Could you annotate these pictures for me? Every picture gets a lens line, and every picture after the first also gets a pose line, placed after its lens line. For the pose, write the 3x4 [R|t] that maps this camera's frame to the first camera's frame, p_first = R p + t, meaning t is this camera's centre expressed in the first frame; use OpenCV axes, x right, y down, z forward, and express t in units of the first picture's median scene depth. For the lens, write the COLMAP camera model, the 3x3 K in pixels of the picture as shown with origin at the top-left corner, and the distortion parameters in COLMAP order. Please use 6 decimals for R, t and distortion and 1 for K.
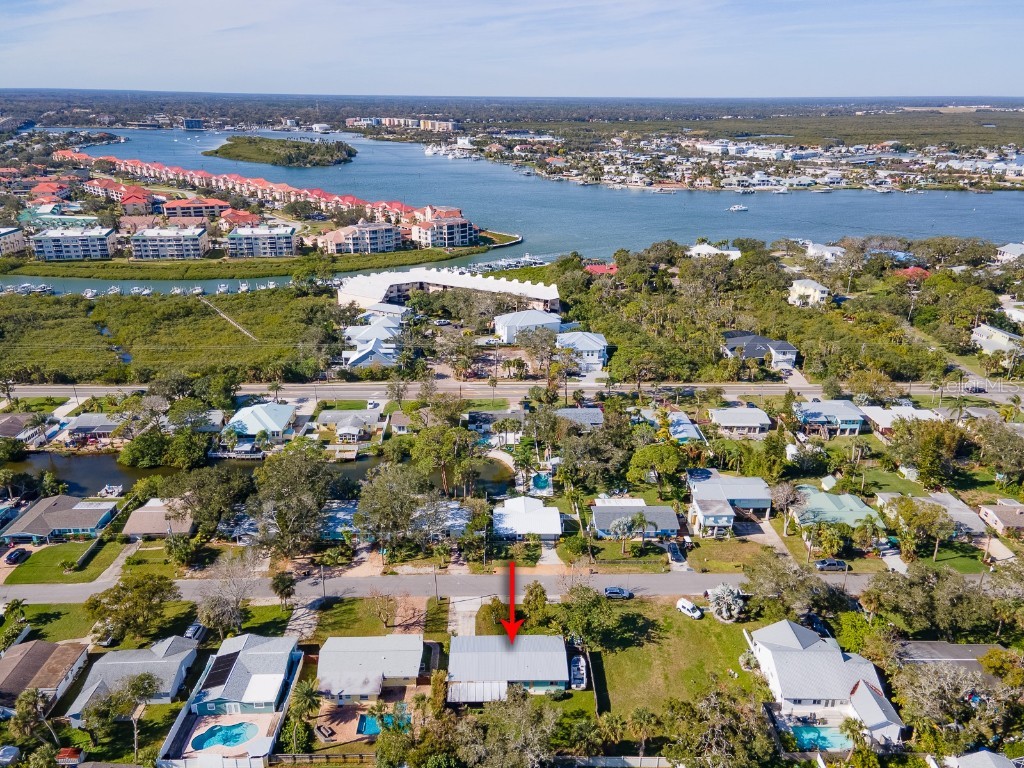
lens RADIAL K [[739.3, 0, 512.0], [0, 739.3, 384.0], [0, 0, 1]] dist [0.041973, 0.007852]
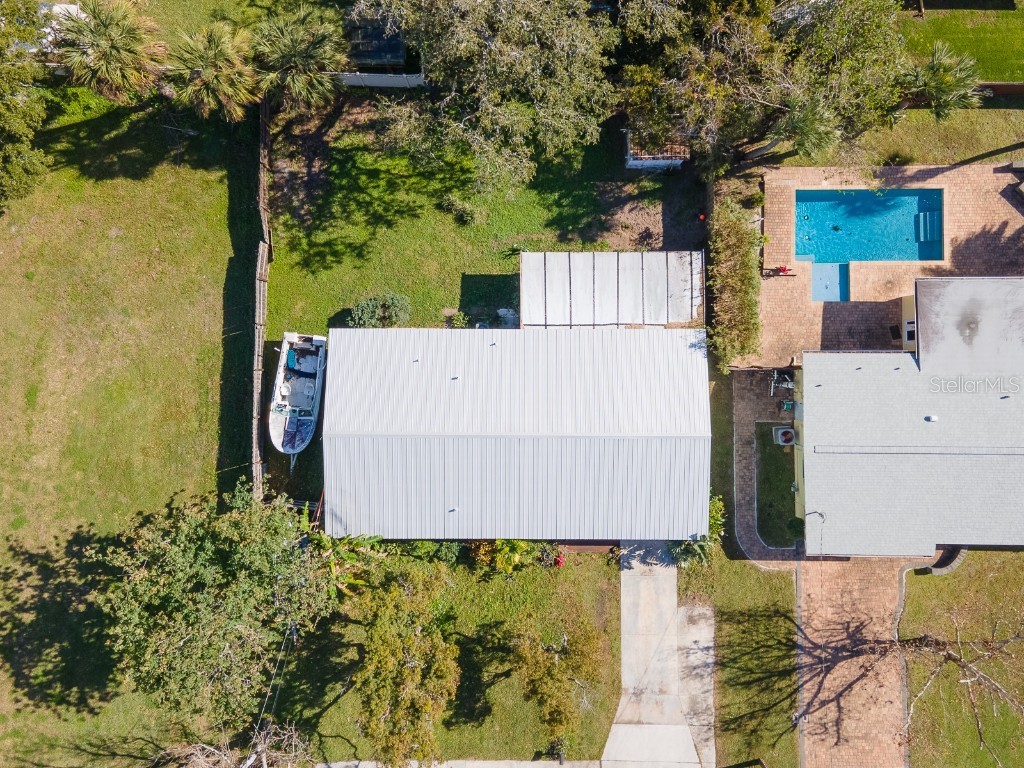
lens RADIAL K [[739.3, 0, 512.0], [0, 739.3, 384.0], [0, 0, 1]] dist [0.041973, 0.007852]
pose [[-0.999376, -0.035176, -0.003174, -0.001777], [0.007501, -0.299212, 0.954157, 0.065638], [-0.034513, 0.953538, 0.299289, 0.714330]]
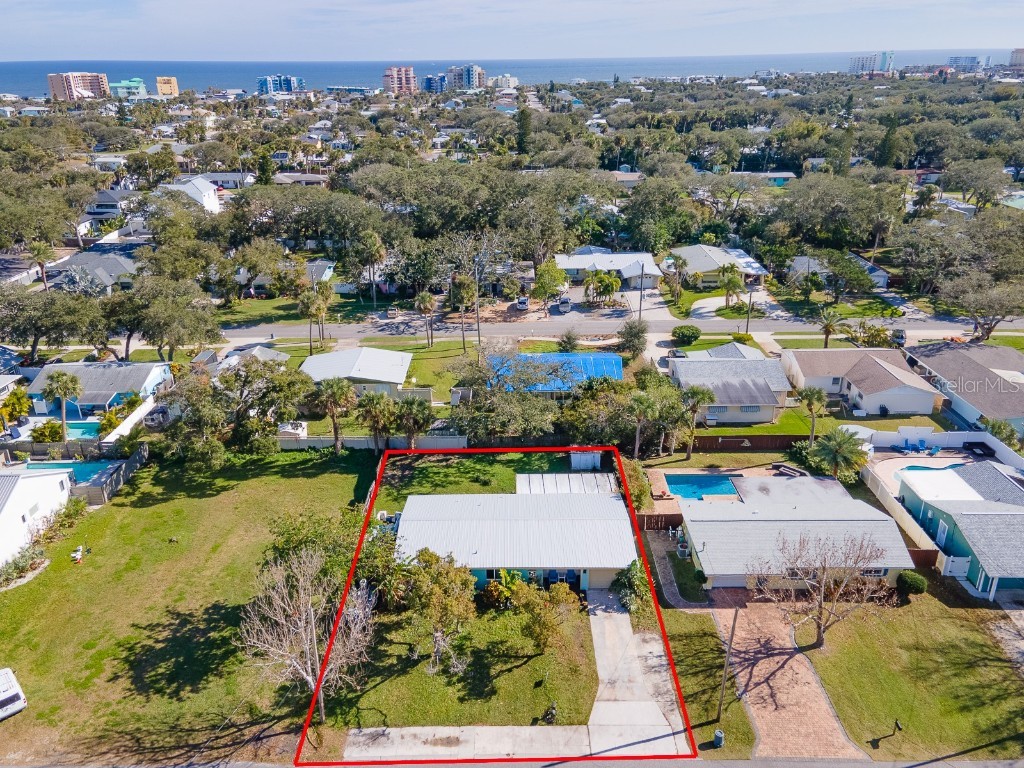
lens RADIAL K [[739.3, 0, 512.0], [0, 739.3, 384.0], [0, 0, 1]] dist [0.041973, 0.007852]
pose [[-0.999565, -0.011008, 0.027357, -0.013236], [0.010986, 0.721925, 0.691885, -0.042713], [-0.027366, 0.691884, -0.721490, 1.037474]]
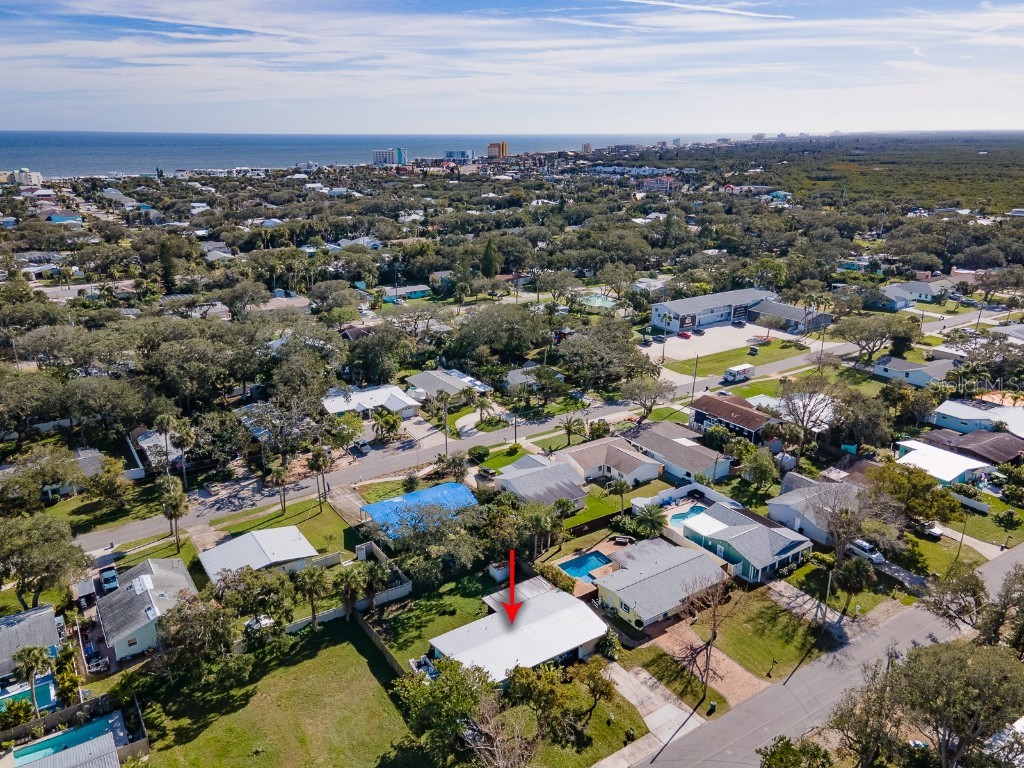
lens RADIAL K [[739.3, 0, 512.0], [0, 739.3, 384.0], [0, 0, 1]] dist [0.041973, 0.007852]
pose [[-0.846950, 0.158084, -0.507628, 0.262189], [-0.191357, 0.800154, 0.568450, -0.187891], [0.496043, 0.578587, -0.647440, 1.057473]]
